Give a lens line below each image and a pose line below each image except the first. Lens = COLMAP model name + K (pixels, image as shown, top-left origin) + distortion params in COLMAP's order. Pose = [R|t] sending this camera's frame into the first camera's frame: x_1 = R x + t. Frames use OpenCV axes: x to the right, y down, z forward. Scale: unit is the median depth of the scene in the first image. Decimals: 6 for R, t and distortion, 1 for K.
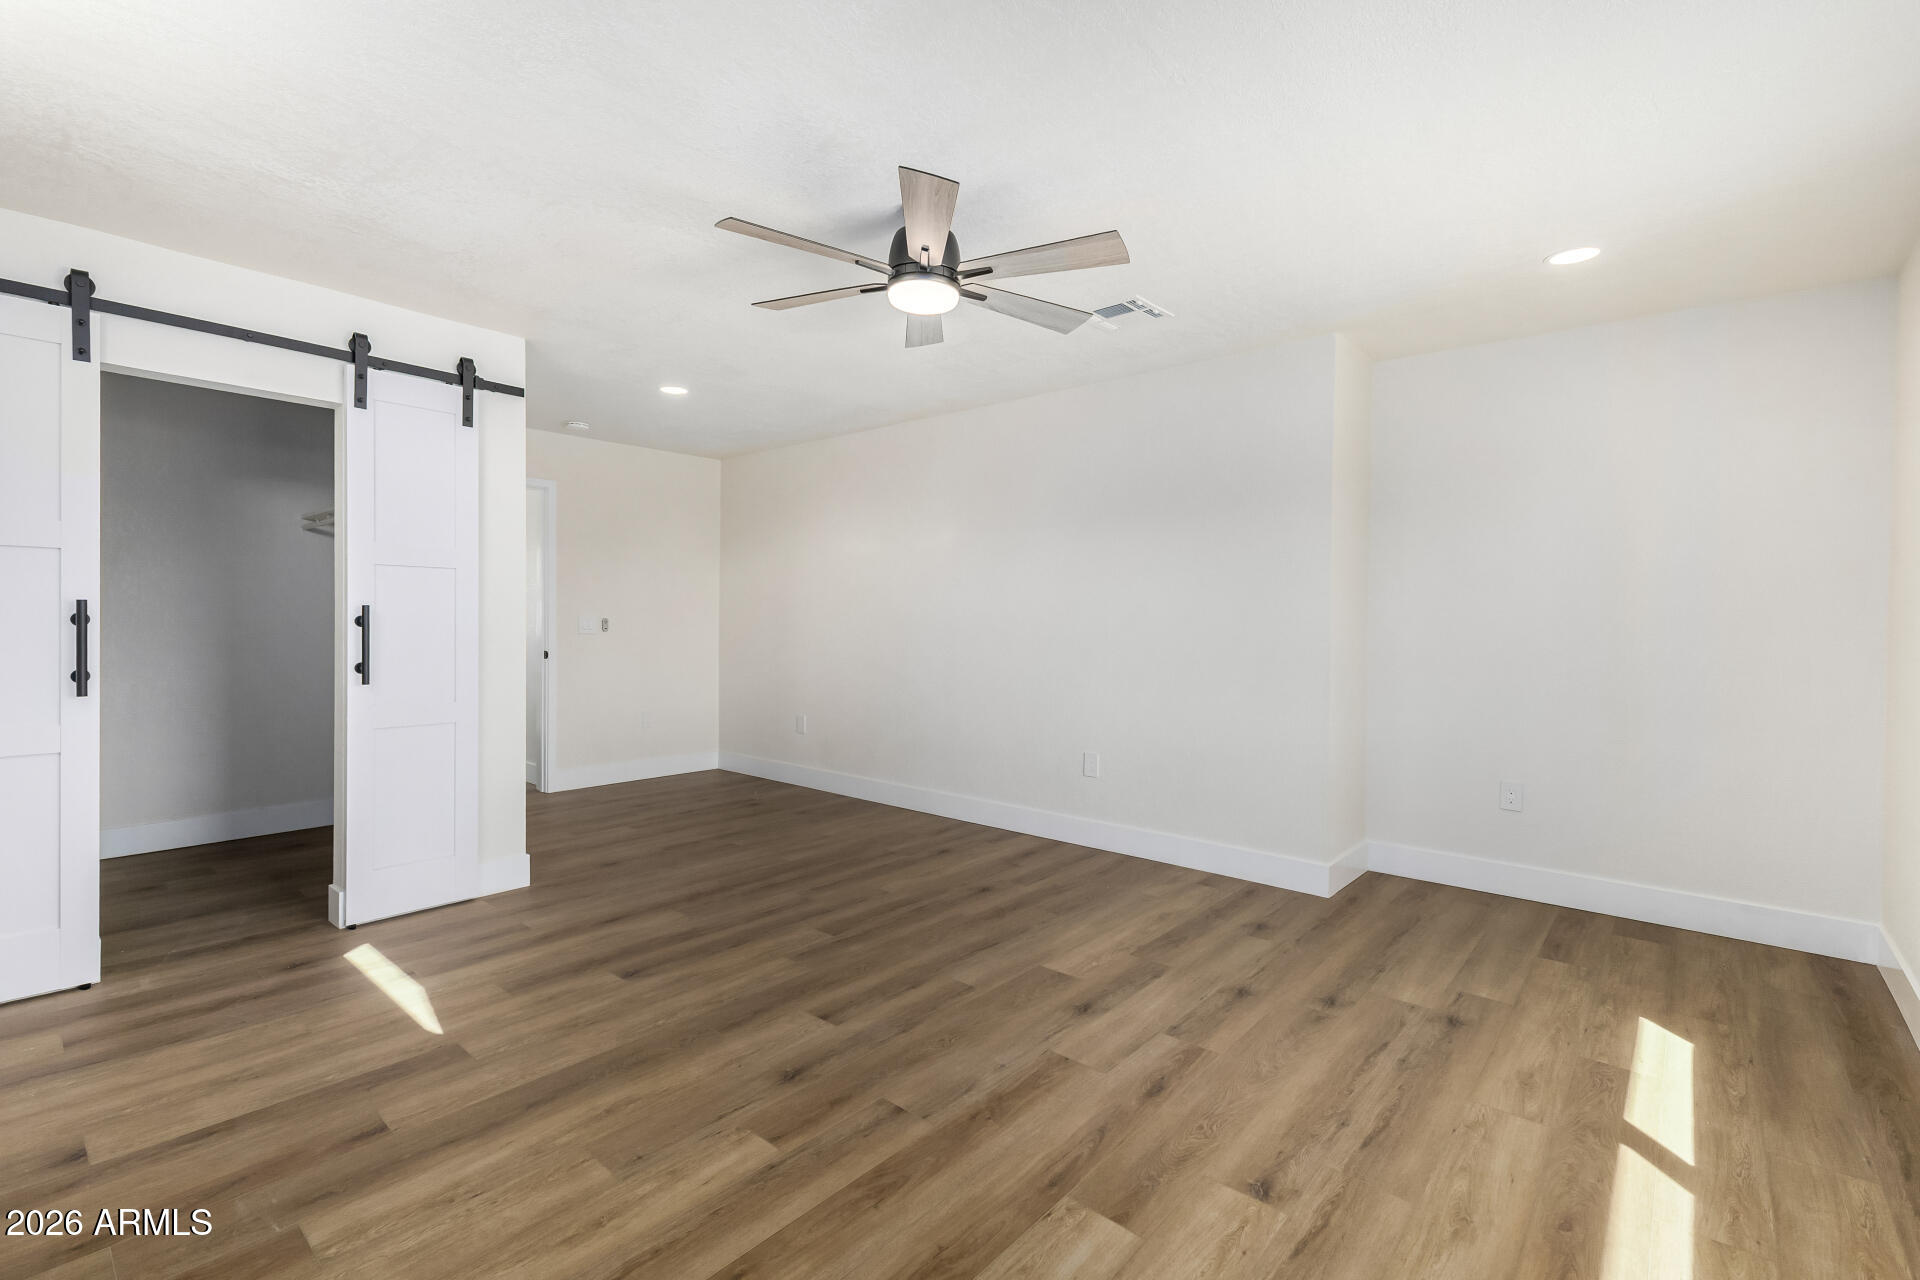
lens RADIAL K [[851.8, 0, 975.5], [0, 851.8, 626.9], [0, 0, 1]] dist [0.003103, -0.000157]
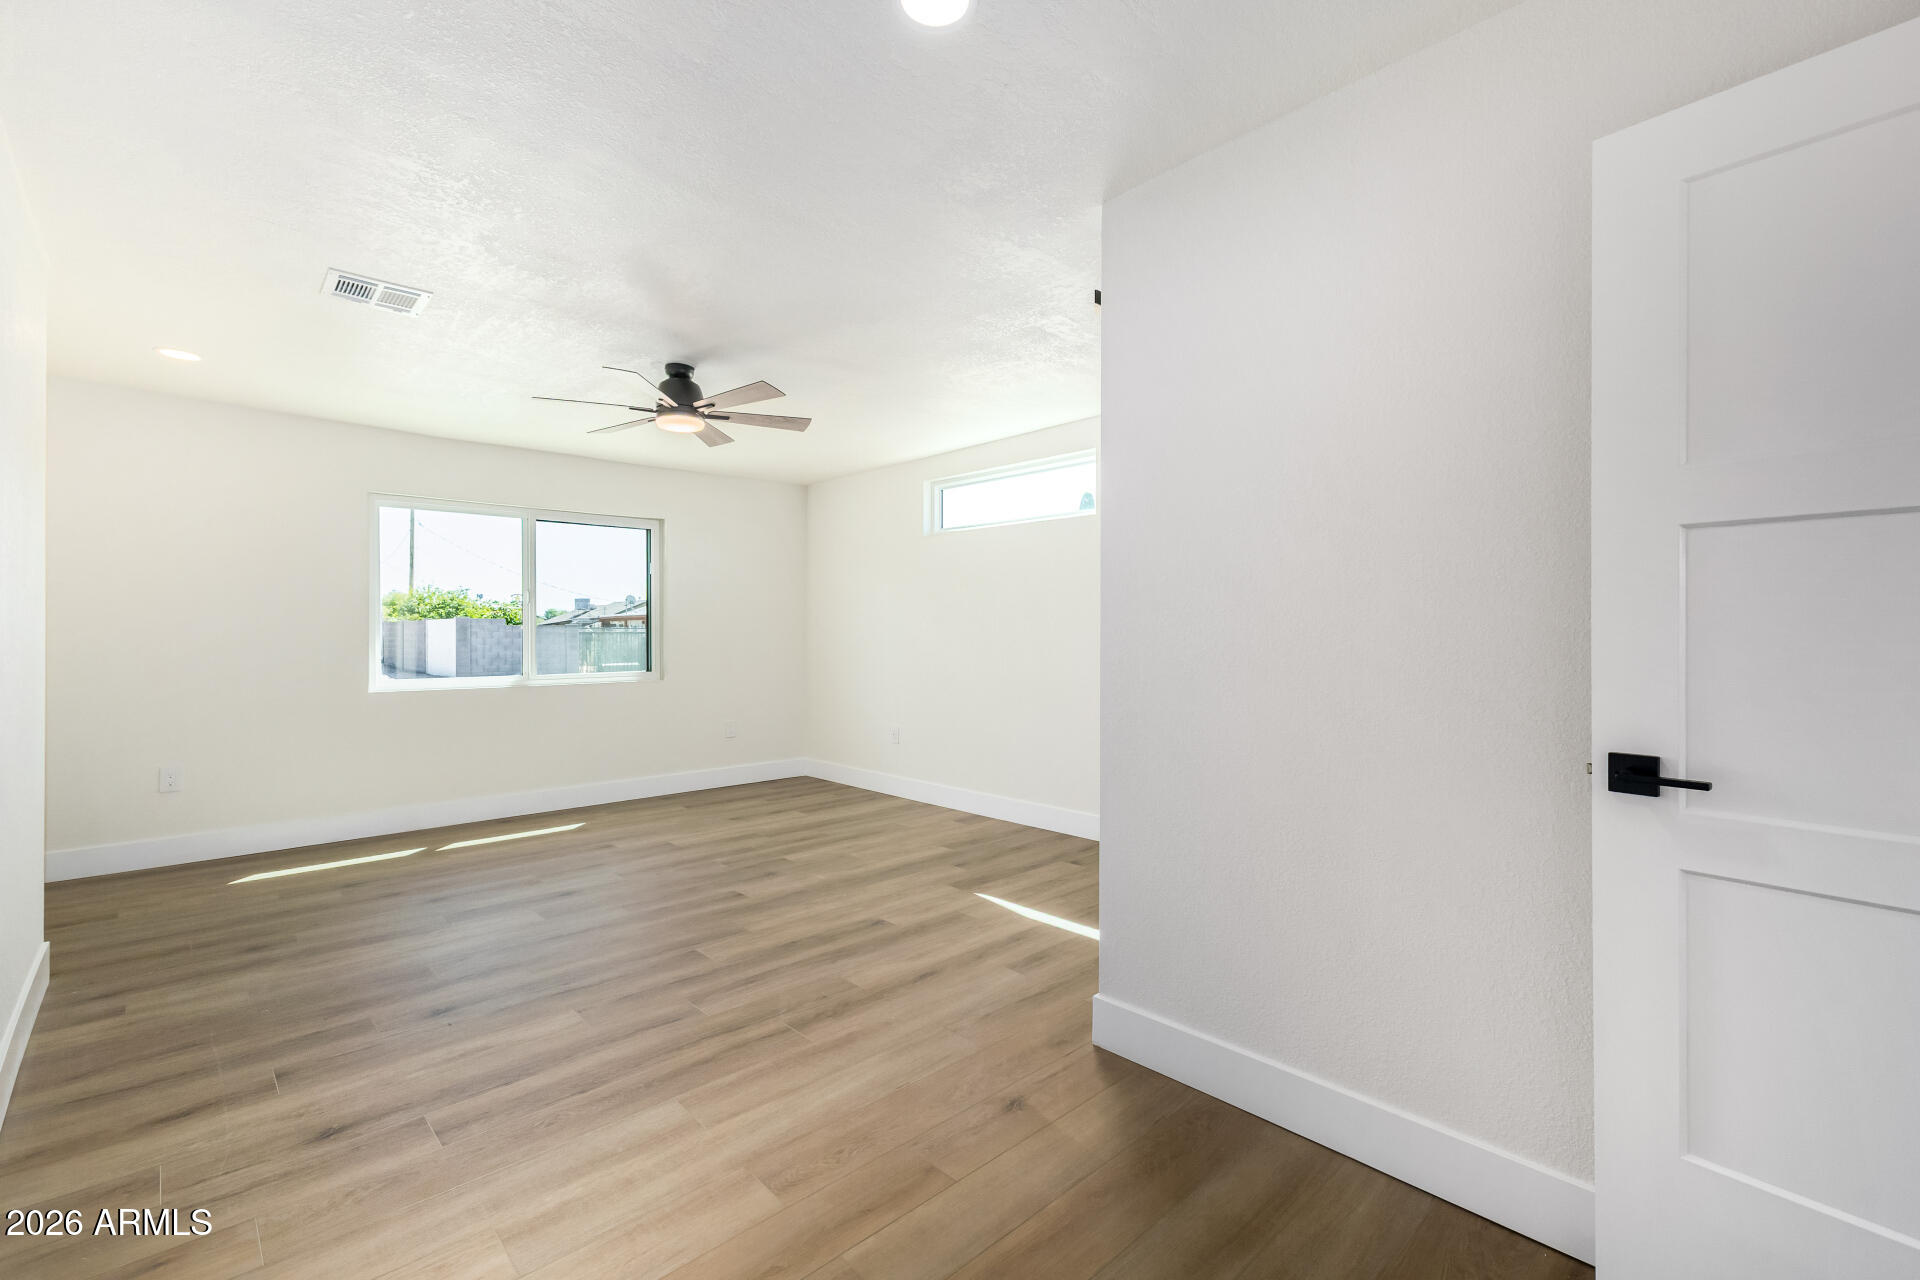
lens RADIAL K [[827.0, 0, 950.2], [0, 827.0, 631.1], [0, 0, 1]] dist [0.002587, 0.000158]
pose [[-0.993029, -0.006407, 0.117698, -0.708233], [-0.005913, 0.999972, 0.004547, -0.016004], [-0.117724, 0.003819, -0.993039, 2.381611]]
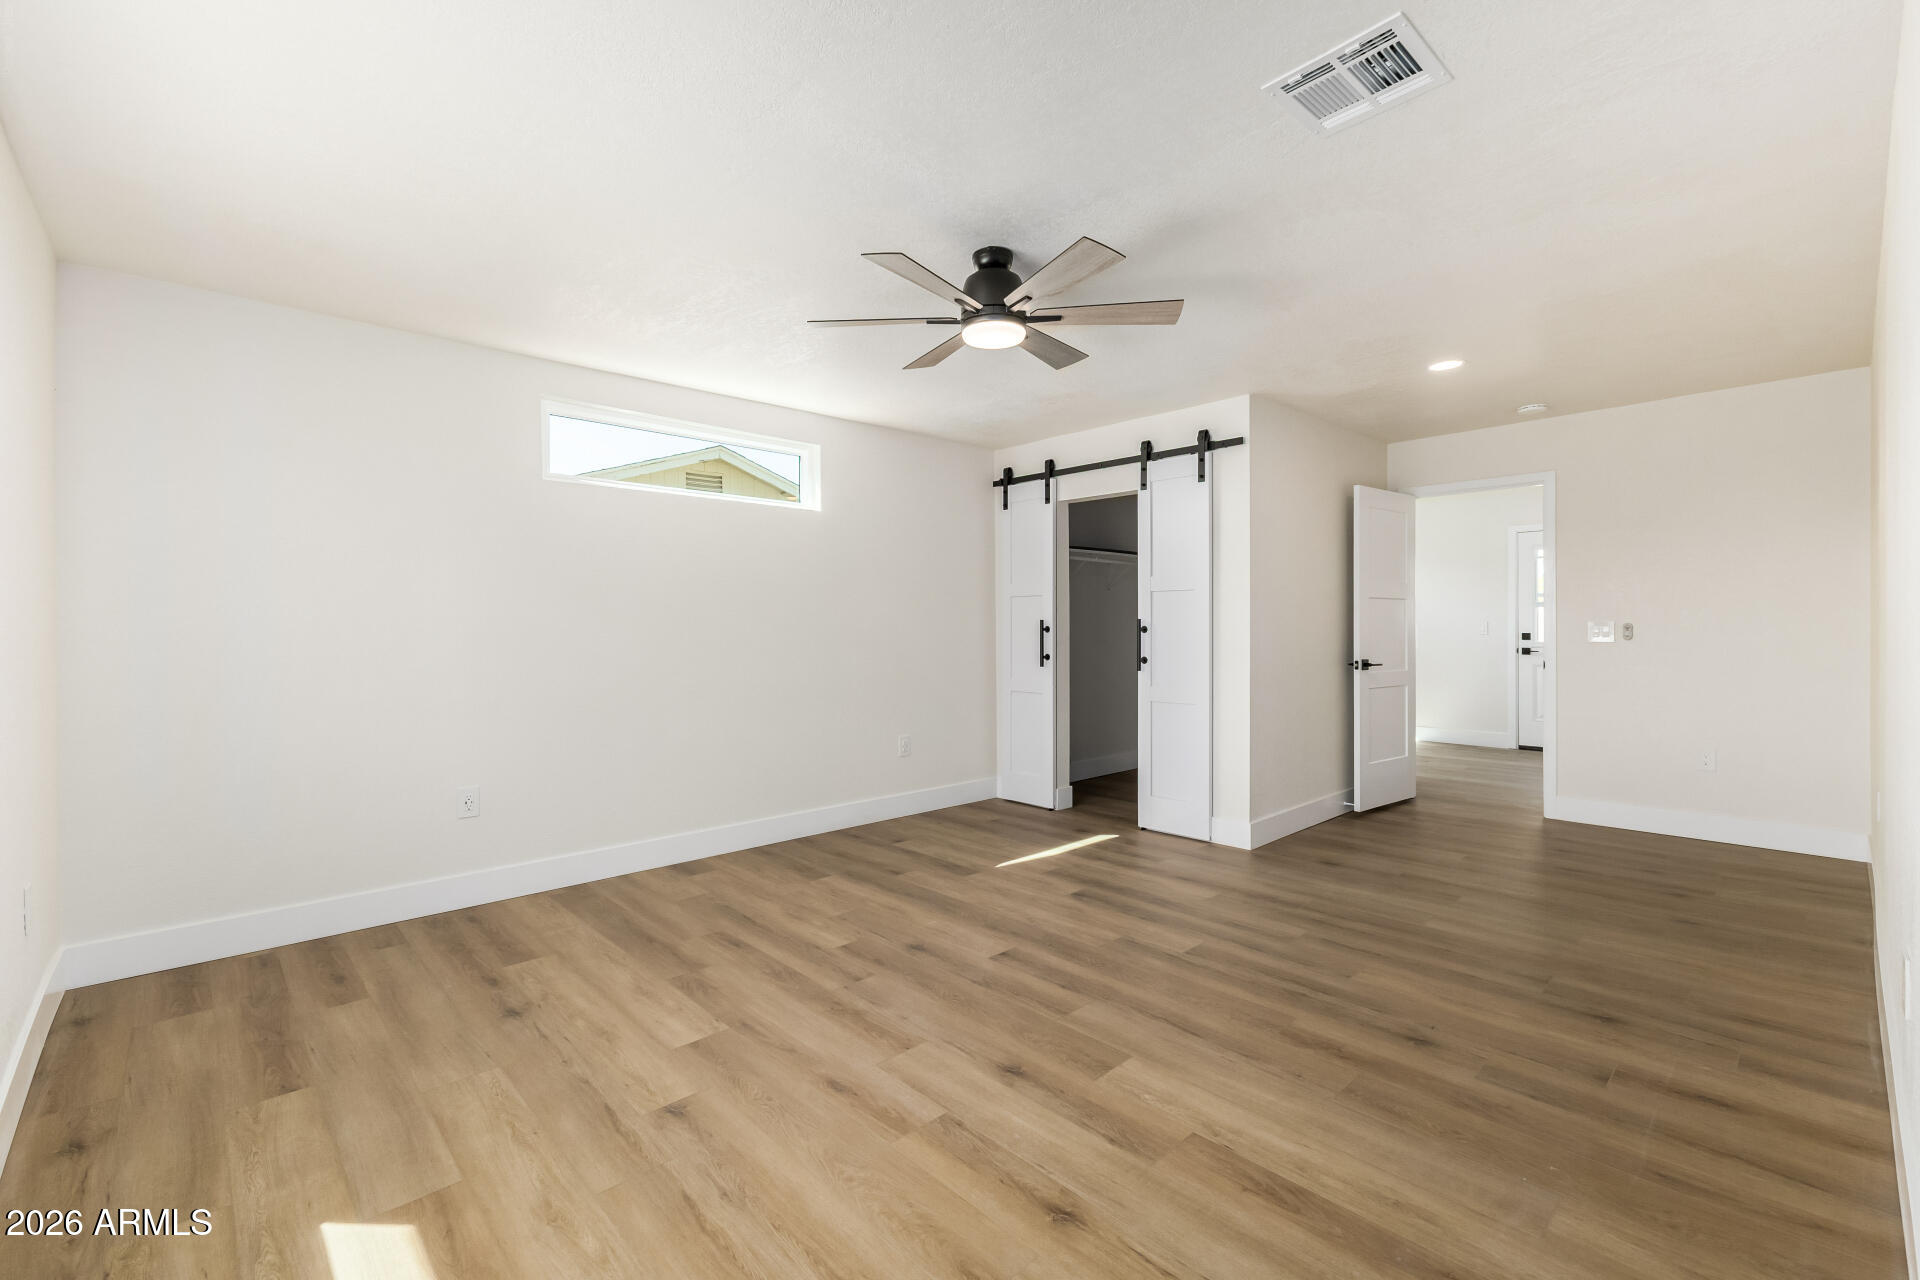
lens RADIAL K [[827.0, 0, 950.2], [0, 827.0, 631.1], [0, 0, 1]] dist [0.002587, 0.000158]
pose [[-0.125017, -0.001764, -0.992153, 0.995158], [-0.002482, 0.999996, -0.001465, -0.001138], [0.992152, 0.002279, -0.125021, 1.060498]]
